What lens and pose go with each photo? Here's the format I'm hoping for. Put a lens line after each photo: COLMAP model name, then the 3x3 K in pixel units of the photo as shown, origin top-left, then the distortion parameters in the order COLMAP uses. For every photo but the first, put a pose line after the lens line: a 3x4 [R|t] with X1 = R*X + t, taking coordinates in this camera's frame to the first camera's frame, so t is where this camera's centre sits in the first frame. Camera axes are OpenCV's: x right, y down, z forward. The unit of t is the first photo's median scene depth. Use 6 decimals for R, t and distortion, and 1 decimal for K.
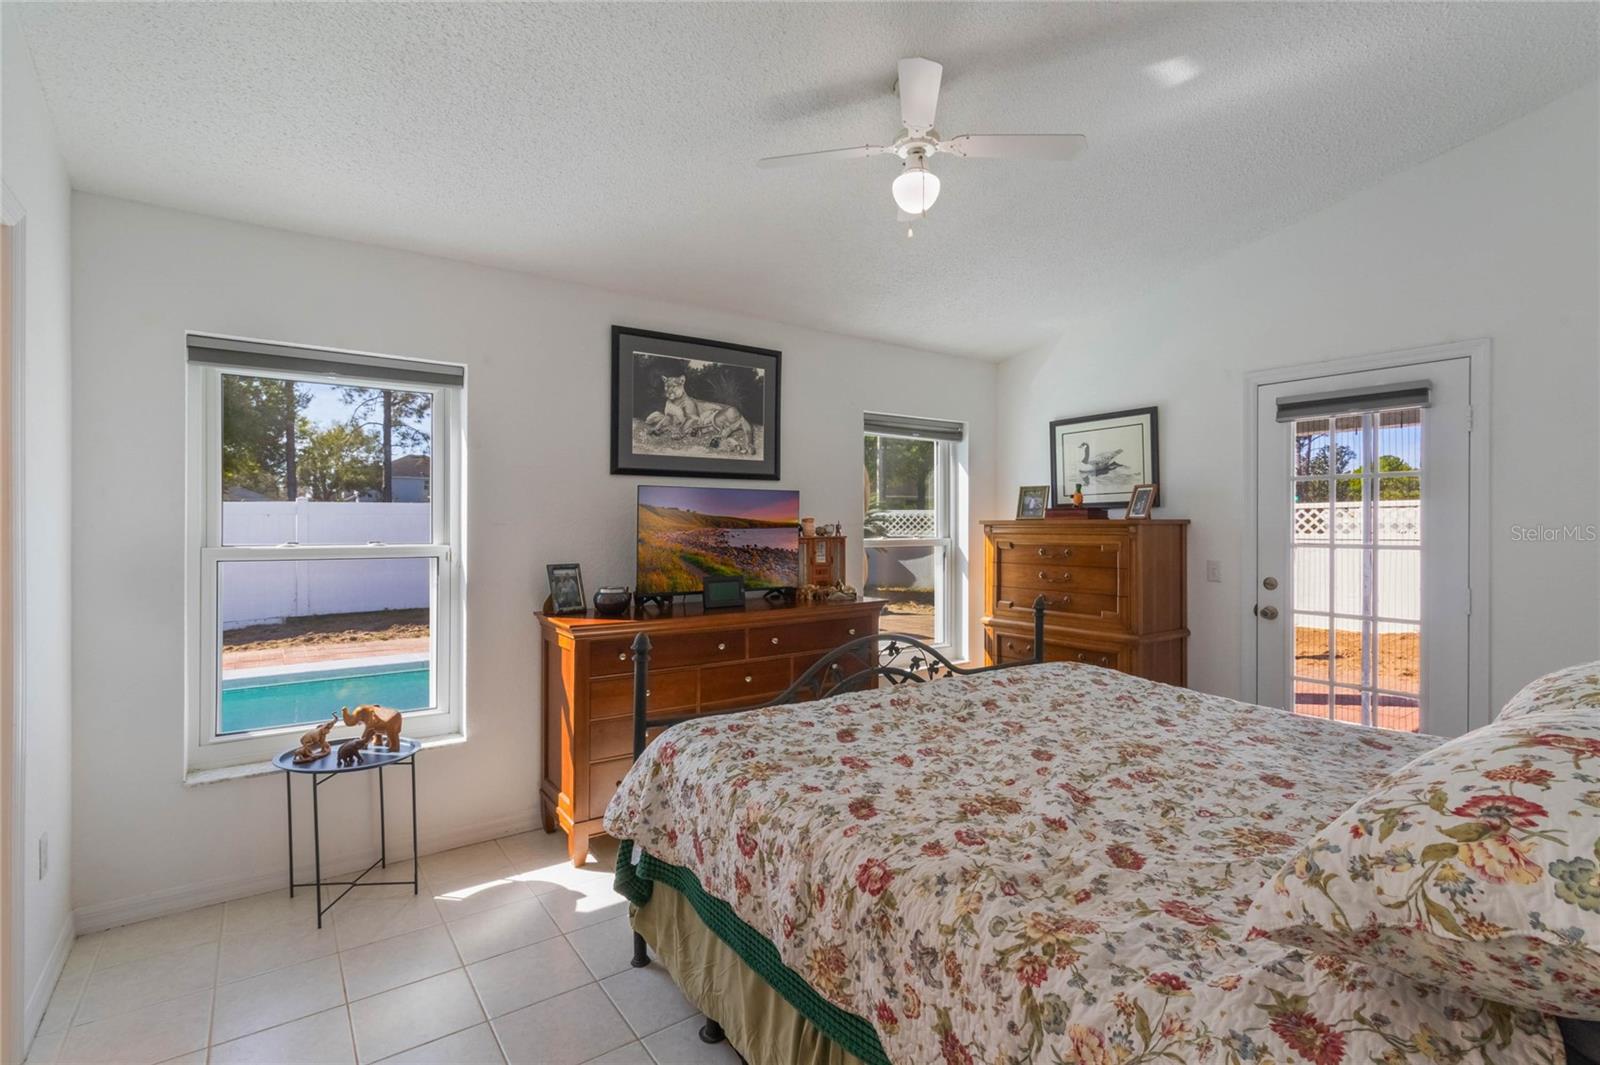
lens RADIAL K [[735.1, 0, 789.4], [0, 735.1, 526.9], [0, 0, 1]] dist [0.000713, 0.003362]
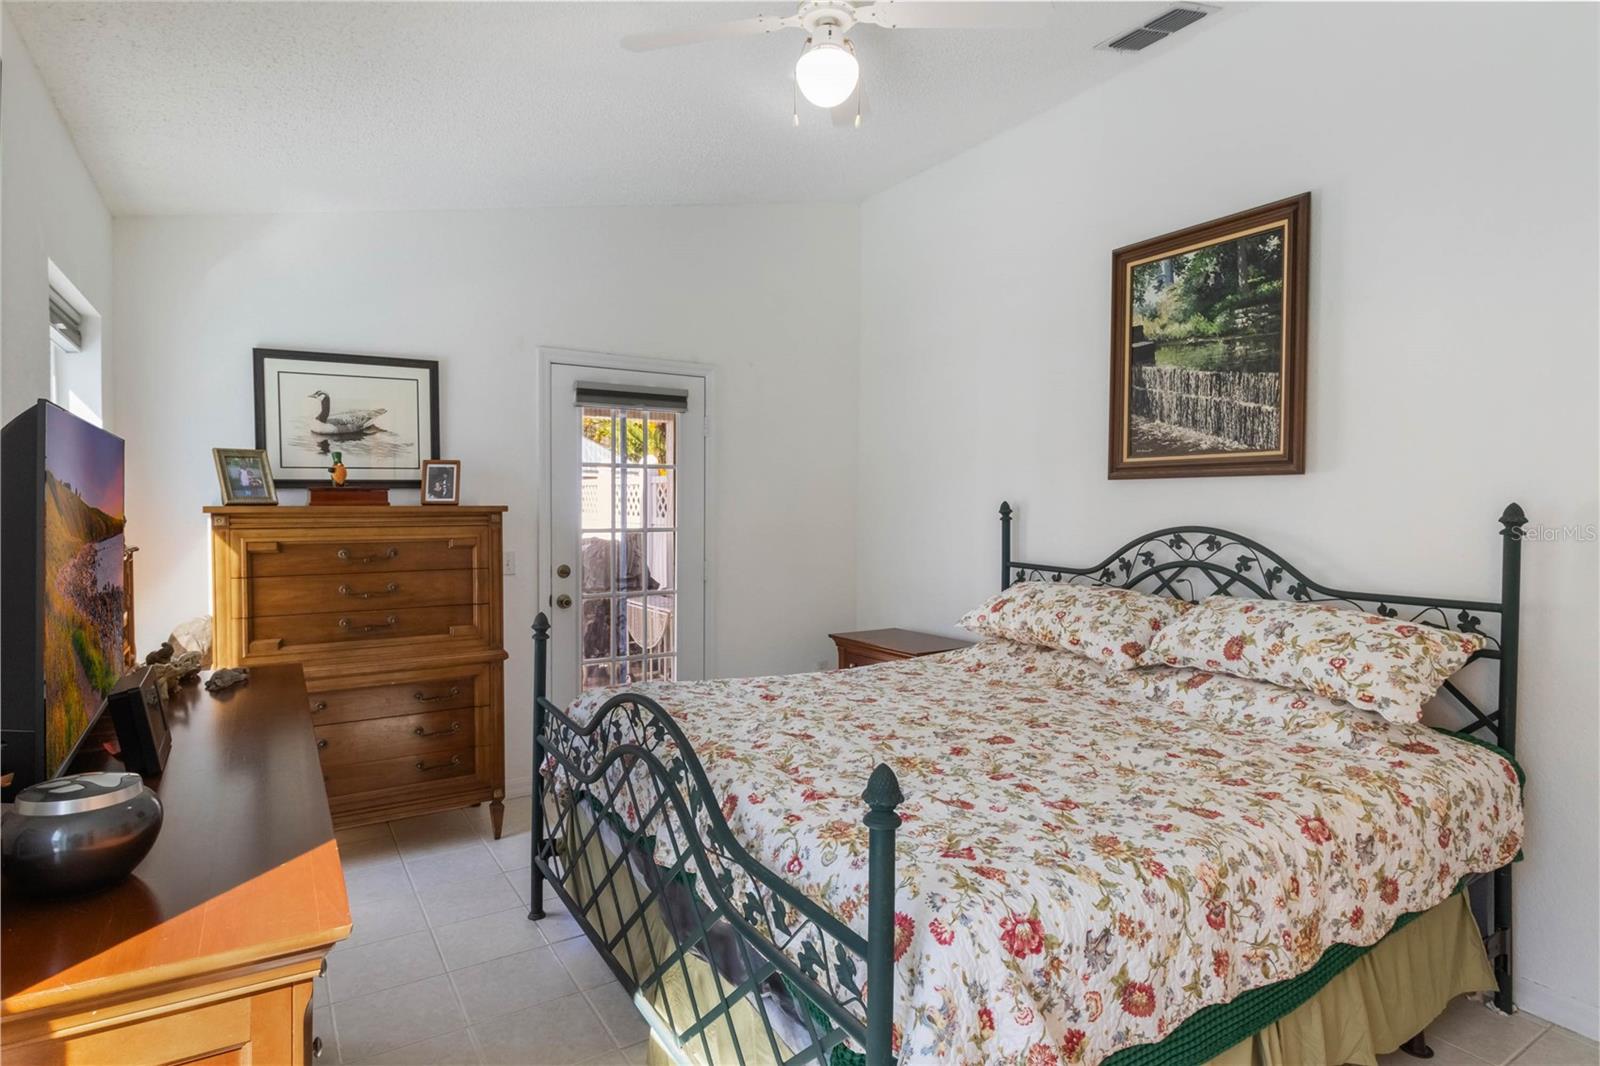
lens RADIAL K [[864.5, 0, 798.3], [0, 864.5, 531.8], [0, 0, 1]] dist [-0.004475, -0.000427]
pose [[0.057348, -0.034115, 0.997771, -0.409037], [-0.000349, 0.999415, 0.034191, -0.012587], [-0.998354, -0.002309, 0.057303, 0.558716]]
